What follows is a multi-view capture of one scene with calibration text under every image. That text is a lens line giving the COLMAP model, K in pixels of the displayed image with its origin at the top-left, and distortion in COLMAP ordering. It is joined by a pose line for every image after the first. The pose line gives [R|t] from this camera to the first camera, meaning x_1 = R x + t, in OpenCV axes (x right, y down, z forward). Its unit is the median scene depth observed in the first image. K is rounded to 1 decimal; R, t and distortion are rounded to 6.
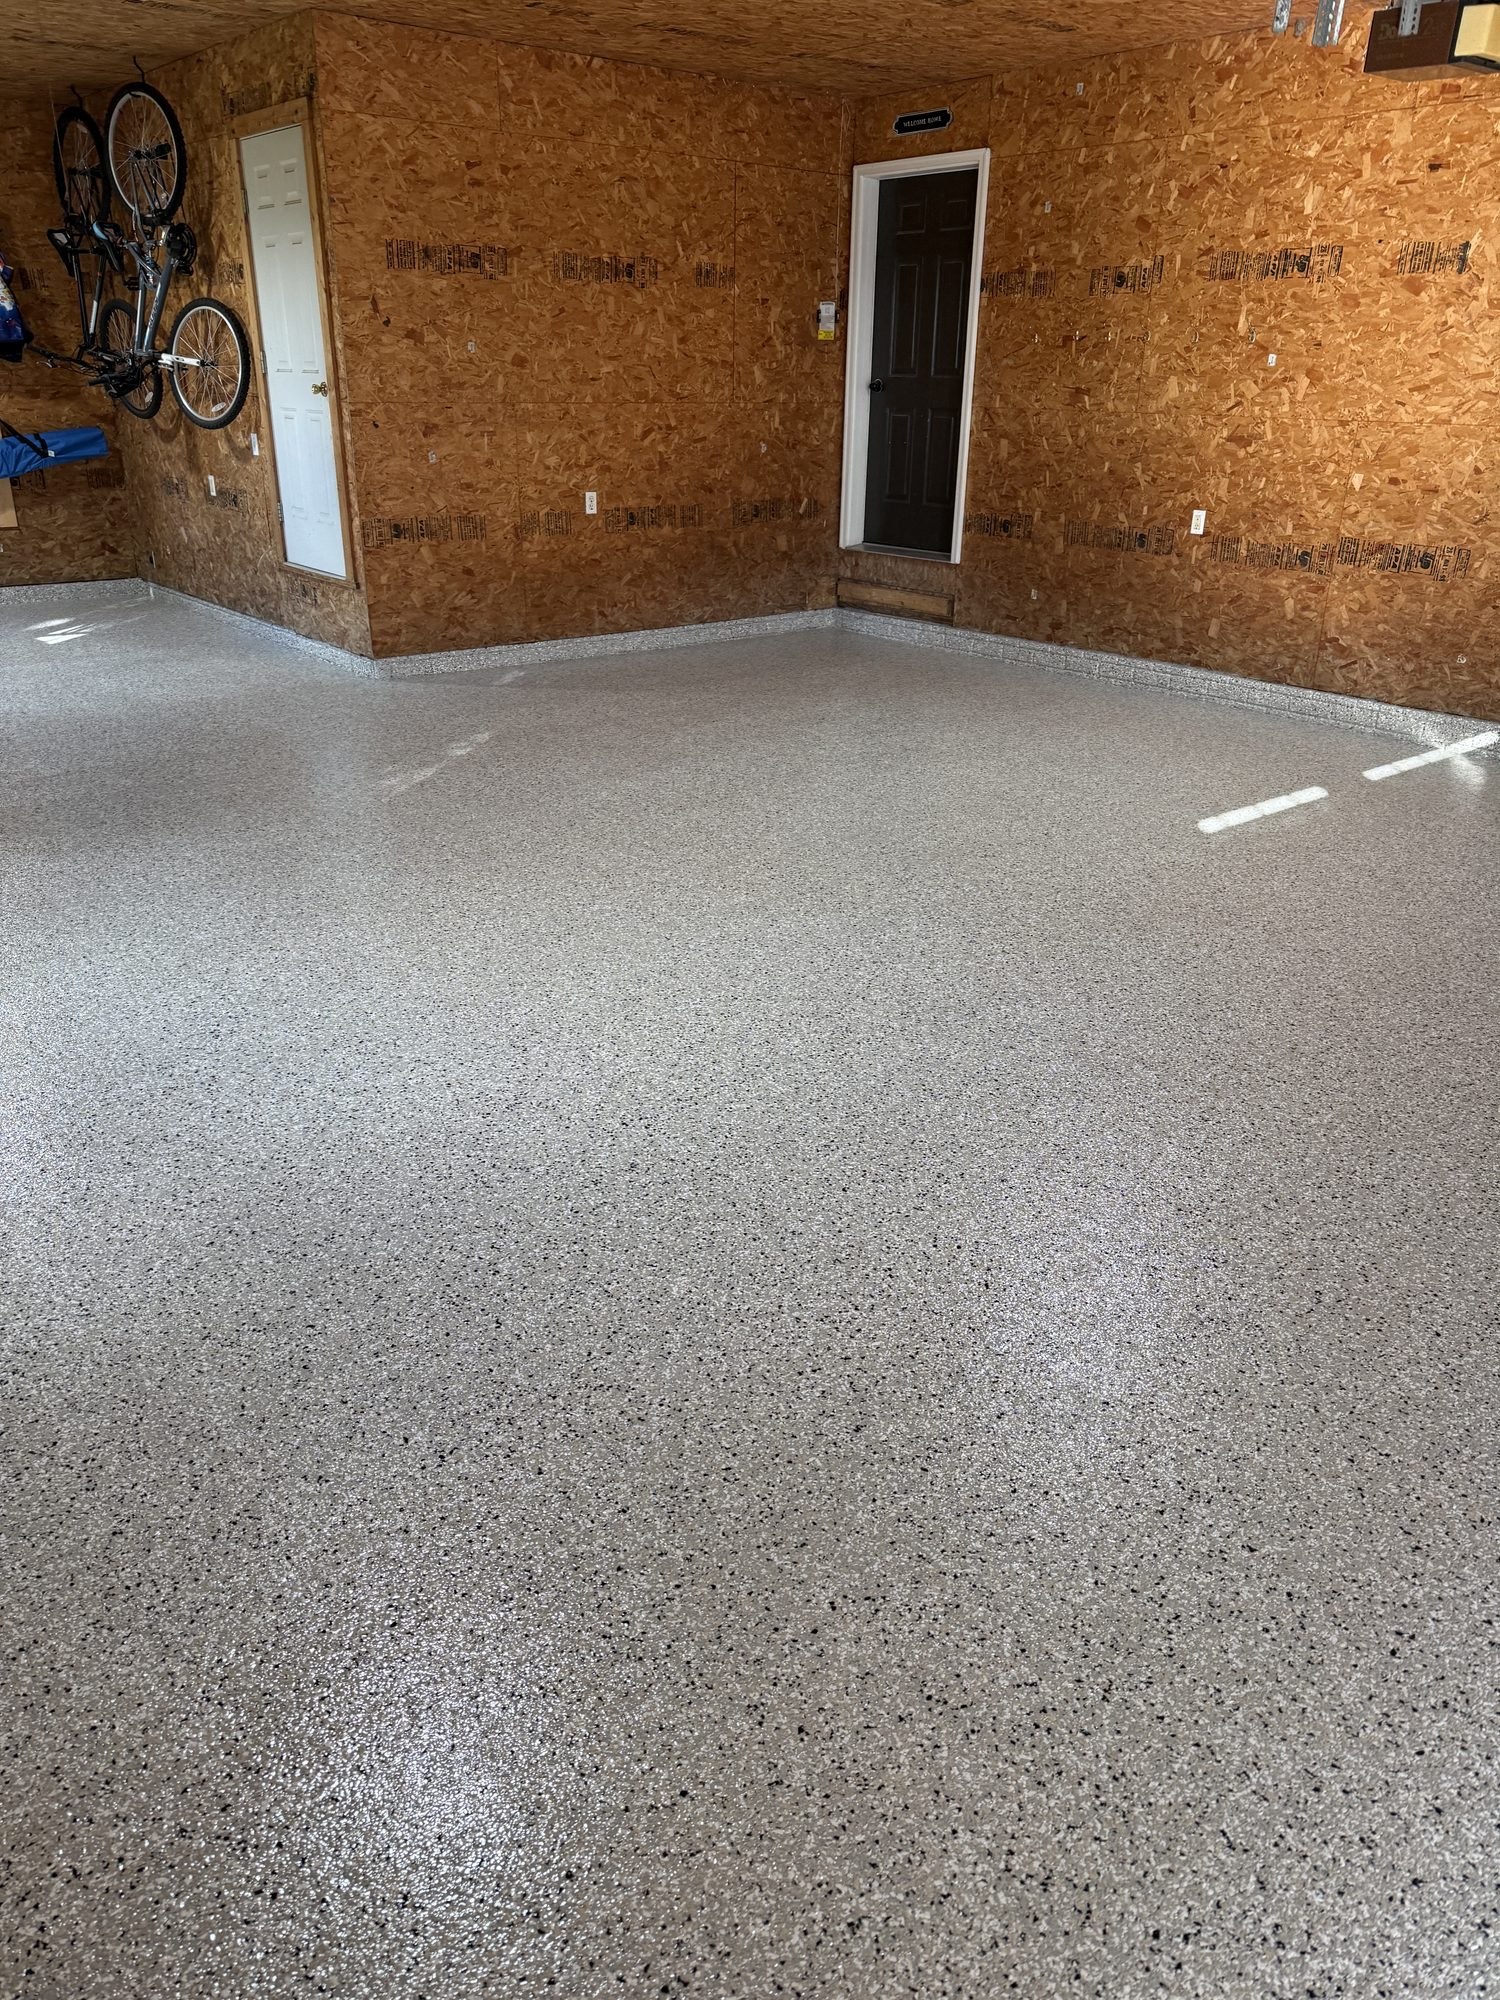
lens RADIAL K [[1390.7, 0, 760.2], [0, 1390.7, 965.0], [0, 0, 1]] dist [0.129476, -0.185149]
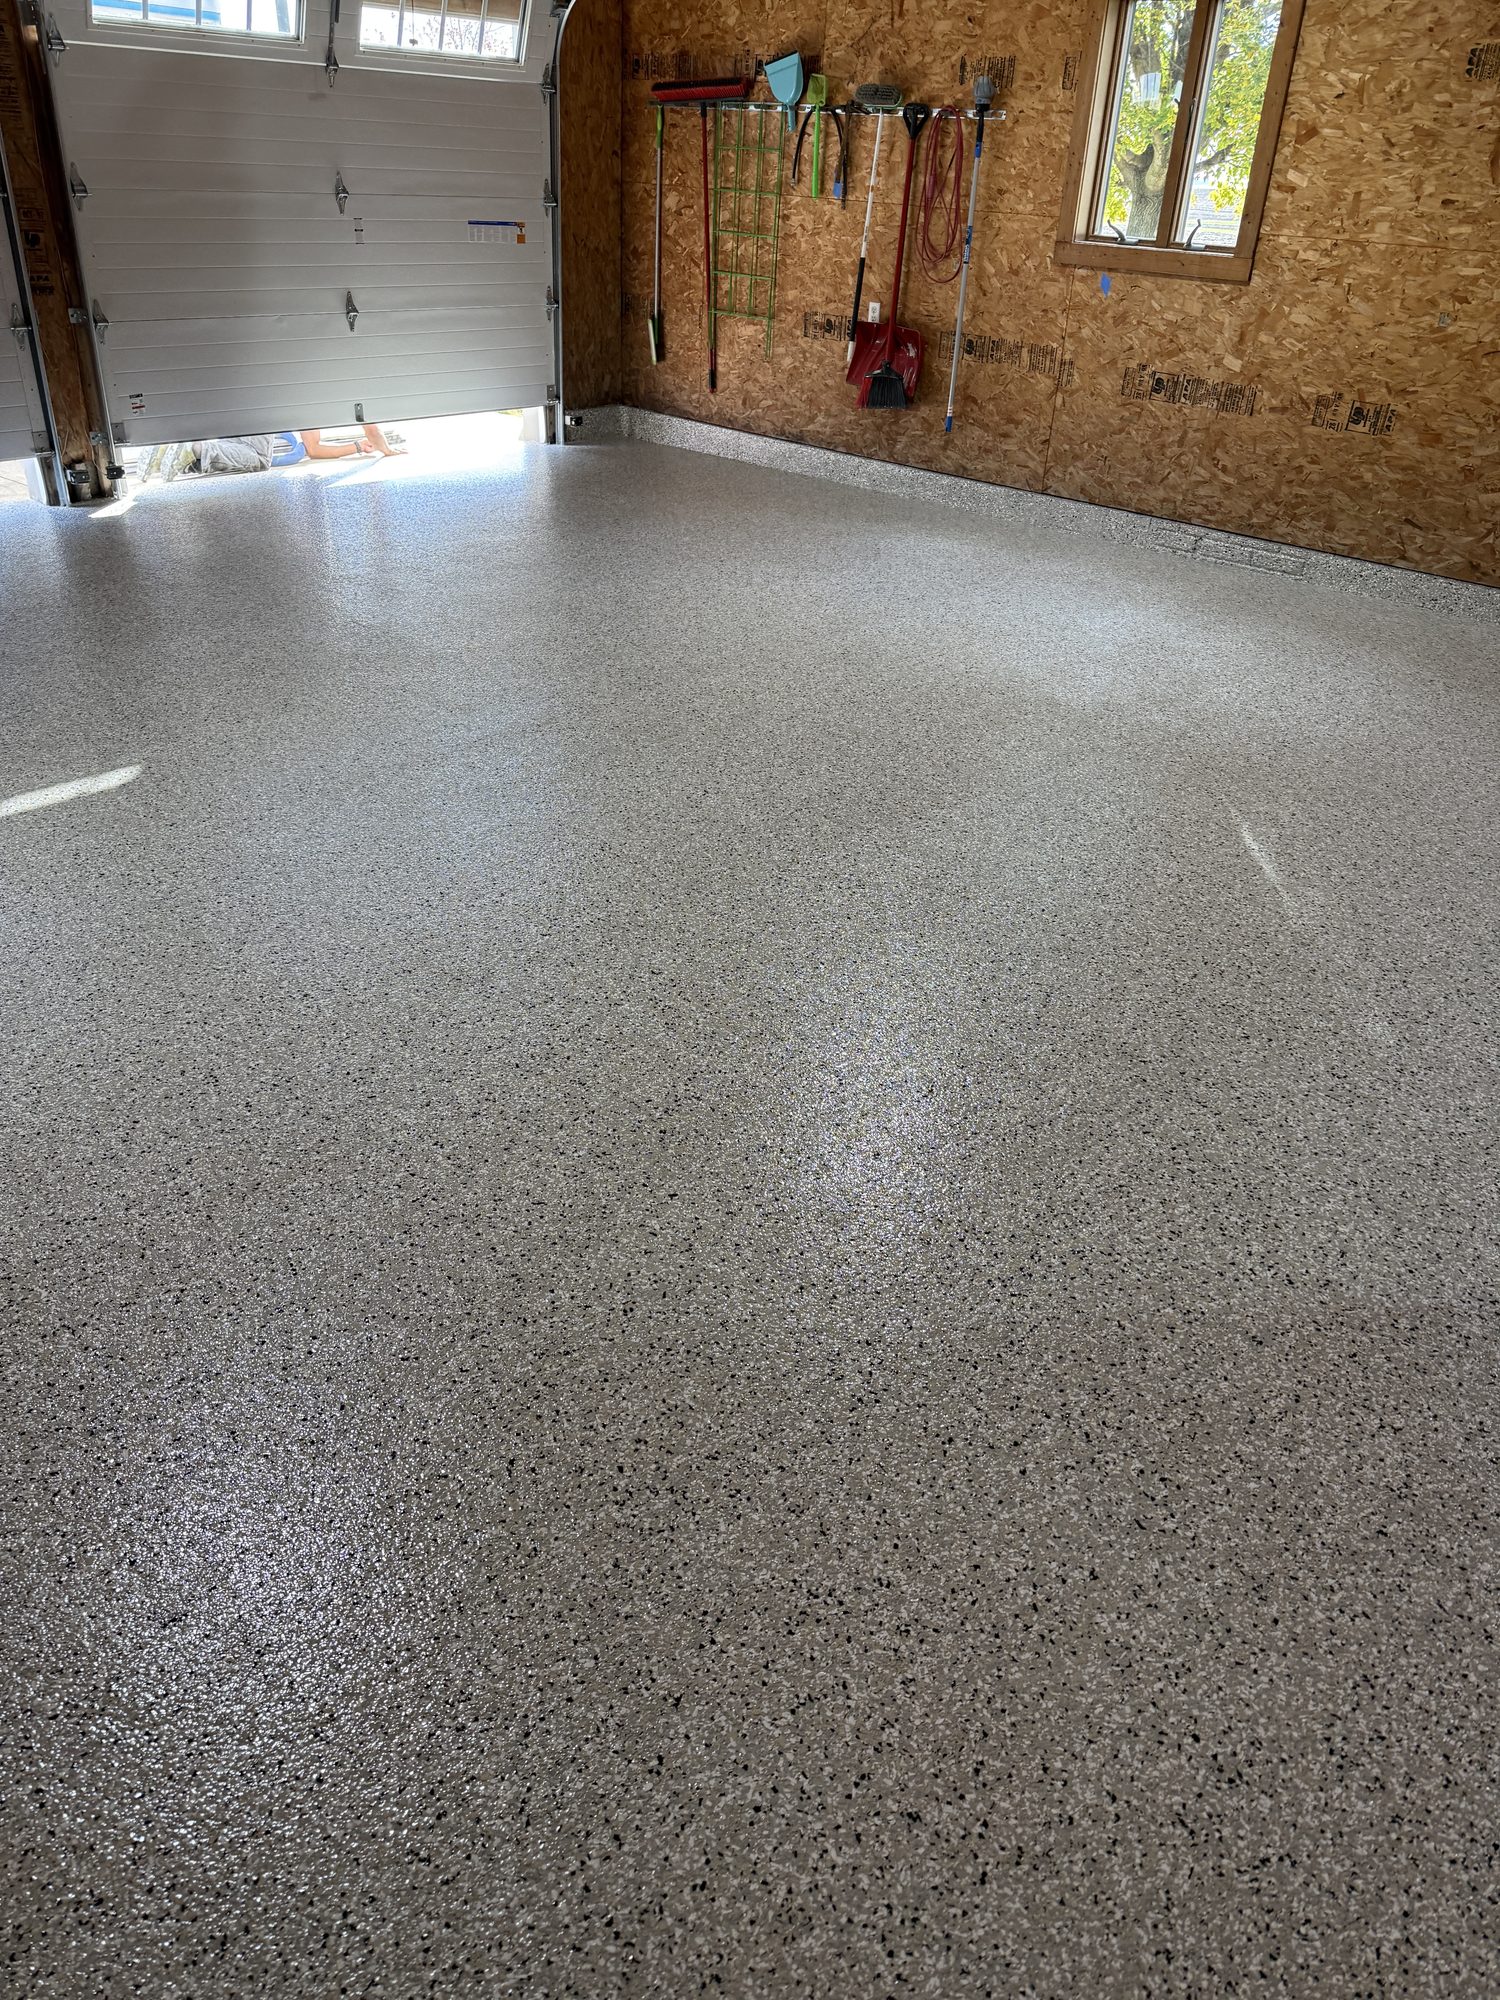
lens RADIAL K [[1429.6, 0, 750.0], [0, 1429.6, 1000.0], [0, 0, 1]] dist [0.006389, -0.002732]
pose [[-0.990313, 0.007748, -0.138638, 0.066363], [-0.106742, 0.596097, 0.795785, -0.457110], [0.088807, 0.802875, -0.589496, 1.083652]]
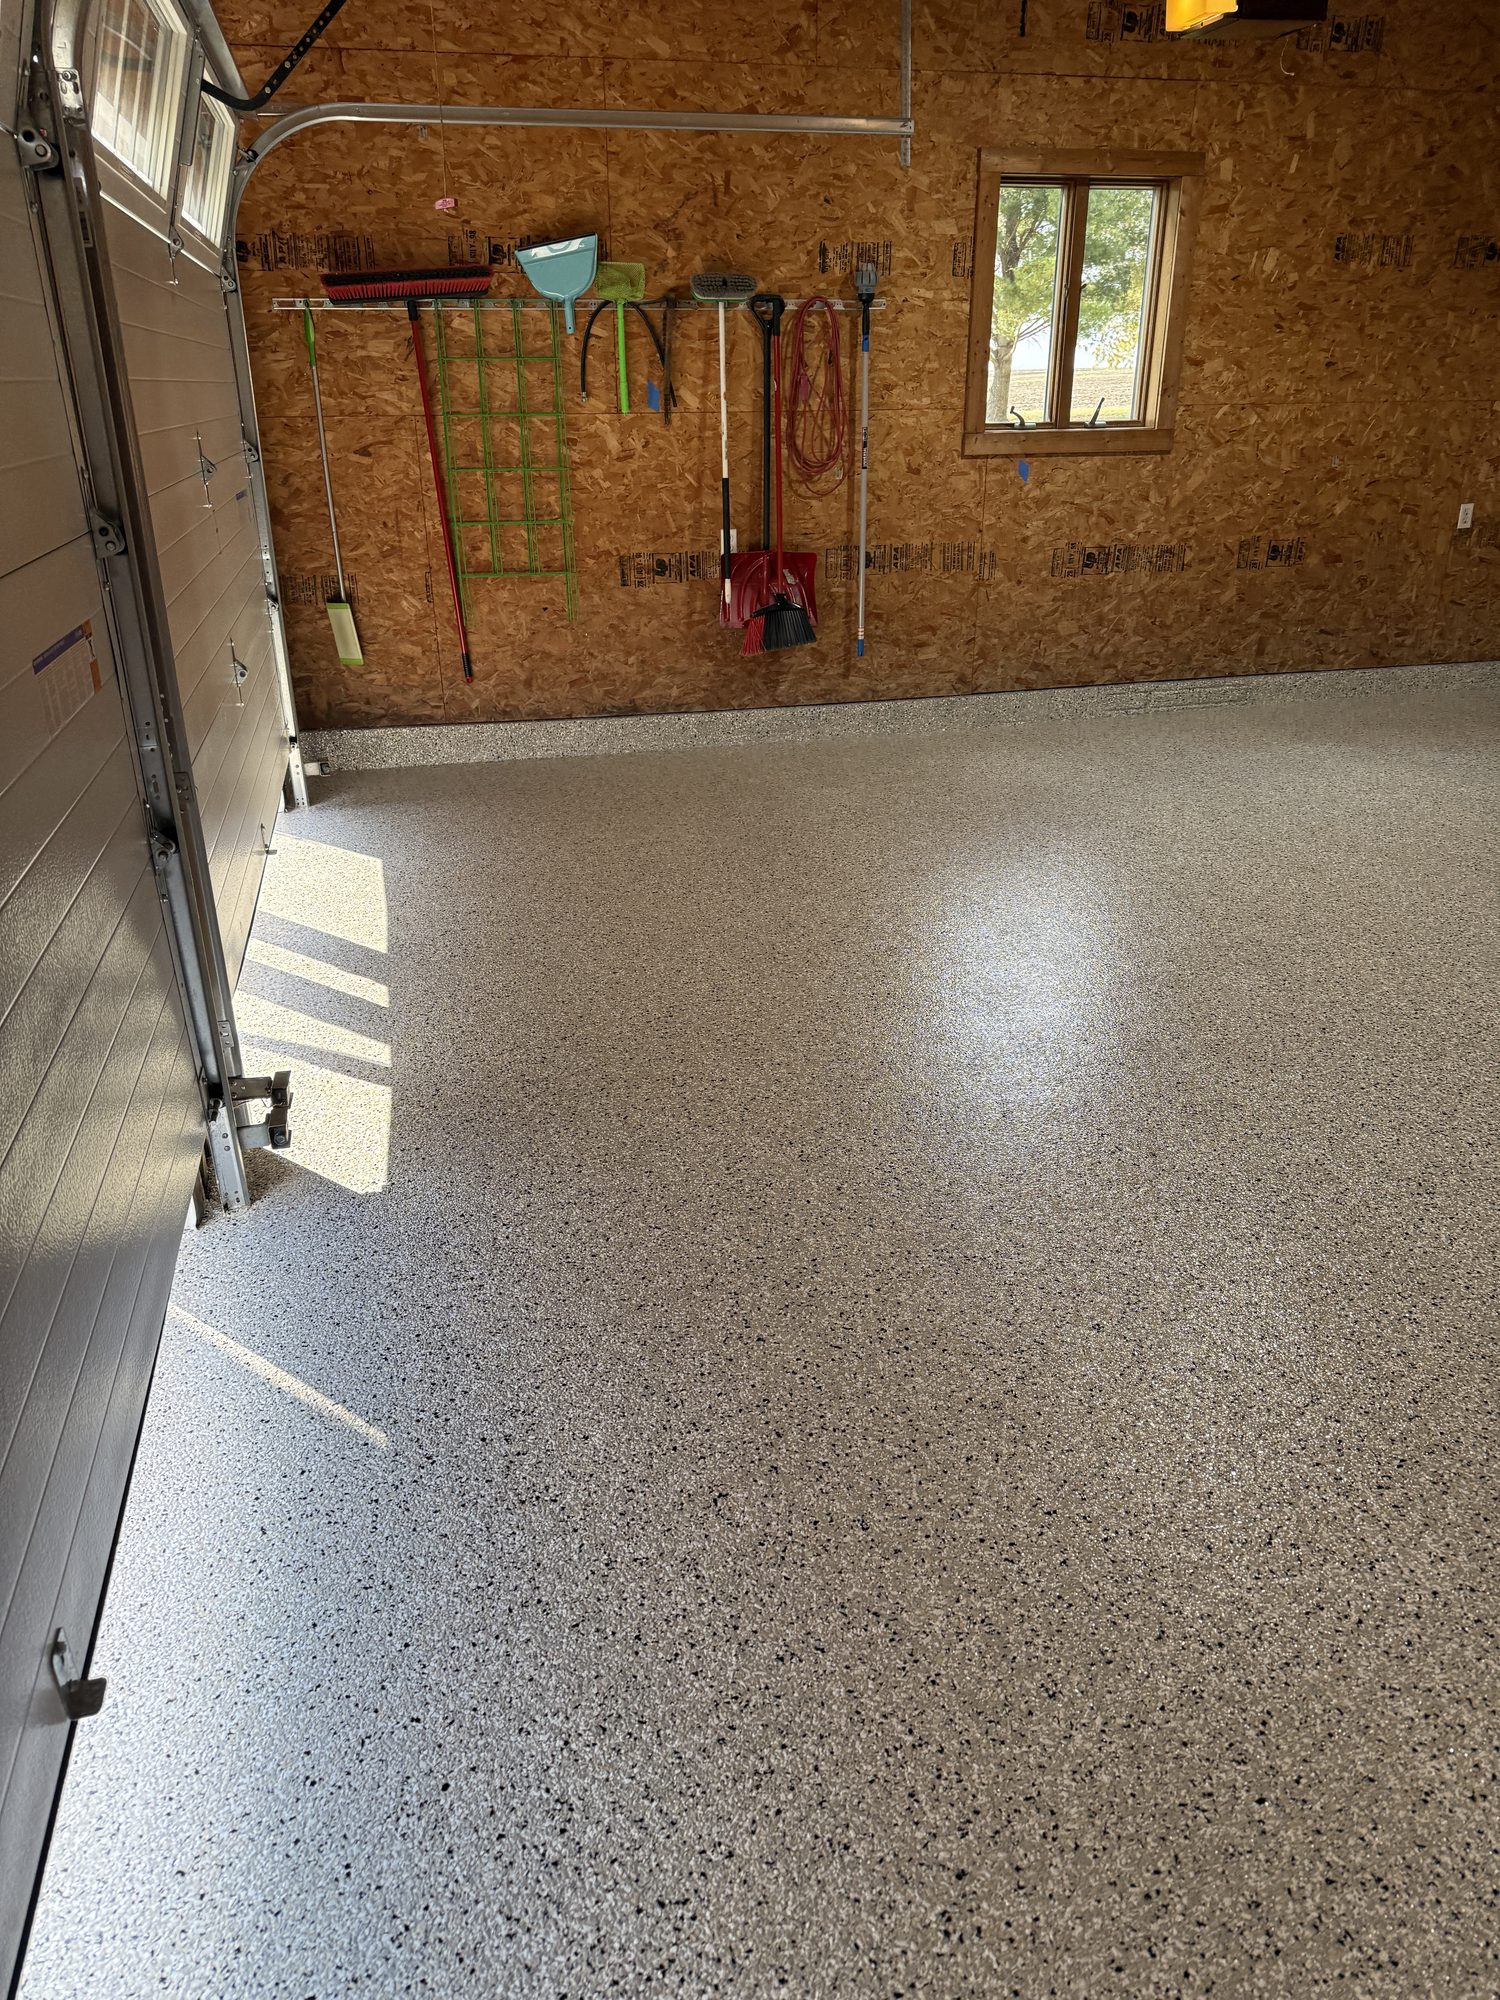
lens RADIAL K [[1407.4, 0, 750.0], [0, 1407.4, 1000.0], [0, 0, 1]] dist [0.027706, -0.034742]
pose [[-0.441336, 0.350719, -0.825965, 0.573981], [-0.341442, 0.785586, 0.516015, -0.173245], [0.829843, 0.509755, -0.226958, 0.449463]]
